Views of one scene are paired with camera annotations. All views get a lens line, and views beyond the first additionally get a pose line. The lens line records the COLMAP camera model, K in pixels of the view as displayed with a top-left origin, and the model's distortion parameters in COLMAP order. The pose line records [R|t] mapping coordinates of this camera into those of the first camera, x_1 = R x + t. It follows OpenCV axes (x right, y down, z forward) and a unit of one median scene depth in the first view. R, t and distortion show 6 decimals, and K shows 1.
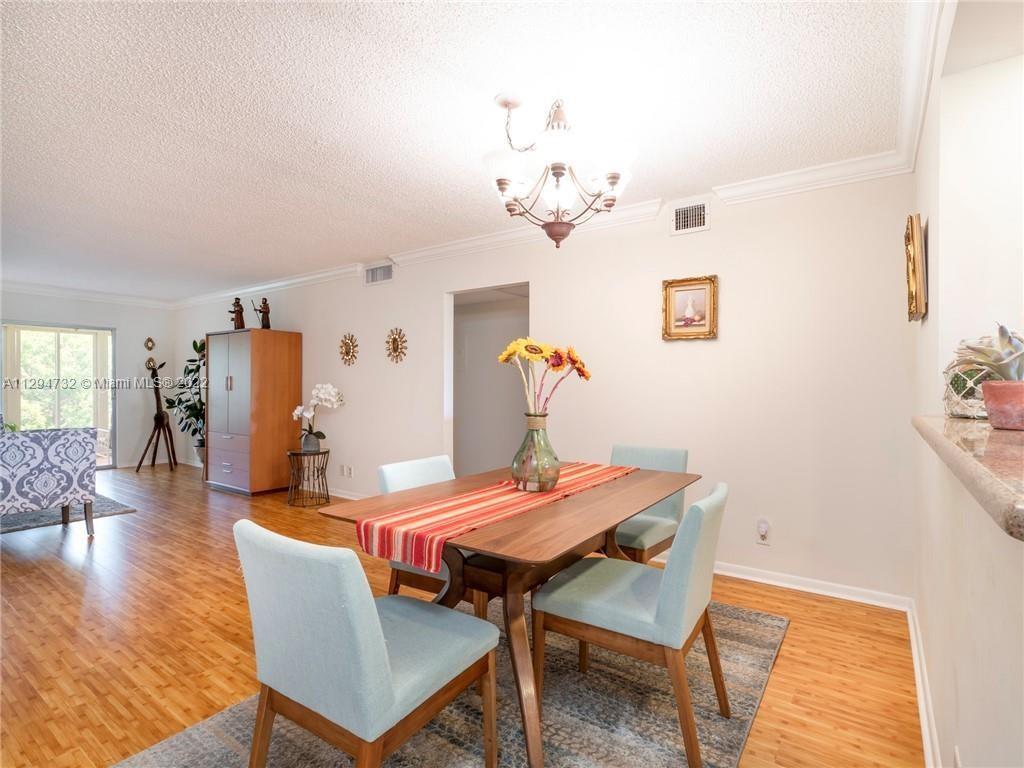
lens RADIAL K [[516.5, 0, 506.8], [0, 516.5, 383.3], [0, 0, 1]] dist [-0.015690, 0.006303]
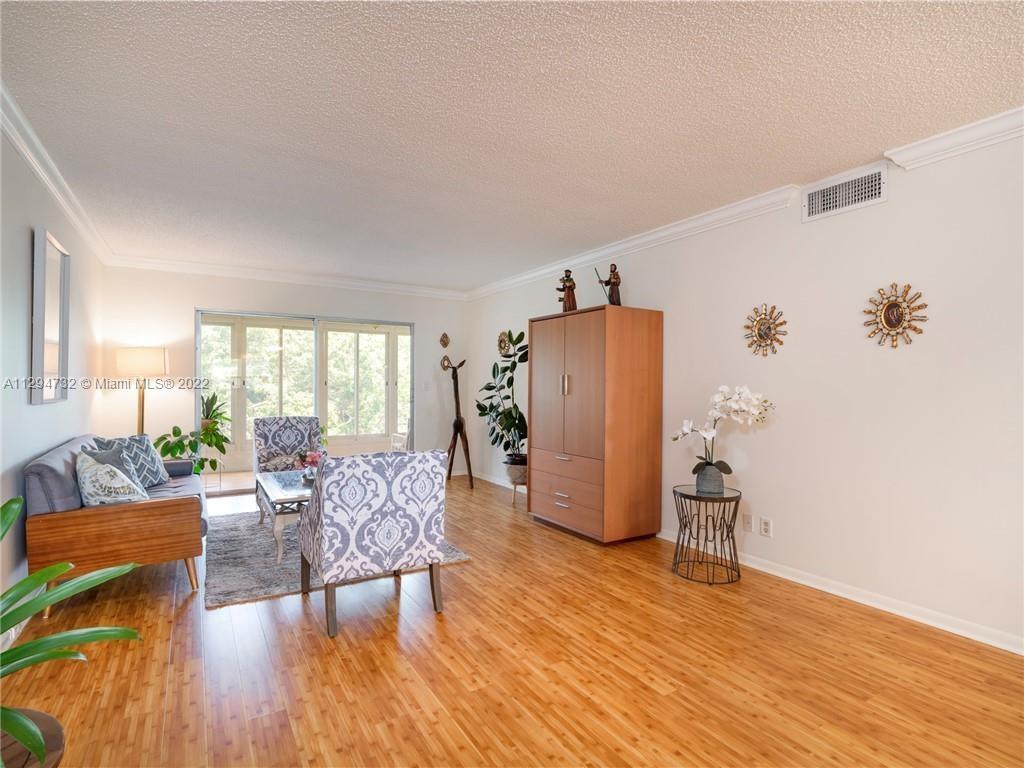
lens RADIAL K [[516.5, 0, 510.9], [0, 516.5, 387.5], [0, 0, 1]] dist [-0.015690, 0.006303]
pose [[0.923208, 0.003642, -0.384283, -0.362075], [-0.002539, 0.999991, 0.003377, 0.001865], [0.384292, -0.002142, 0.923209, 0.322233]]
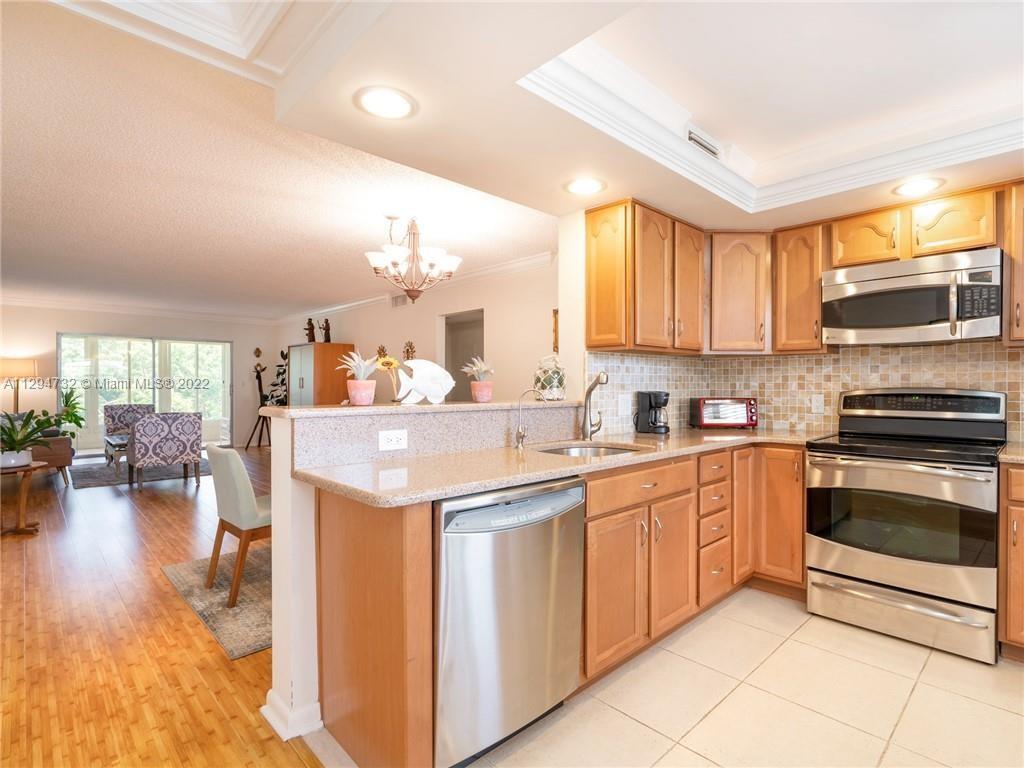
lens RADIAL K [[516.5, 0, 546.9], [0, 516.5, 380.7], [0, 0, 1]] dist [-0.015690, 0.006303]
pose [[0.988615, 0.000274, -0.150469, 0.324417], [-0.001060, 0.999986, -0.005149, 0.000271], [0.150466, 0.005250, 0.988601, -0.254223]]
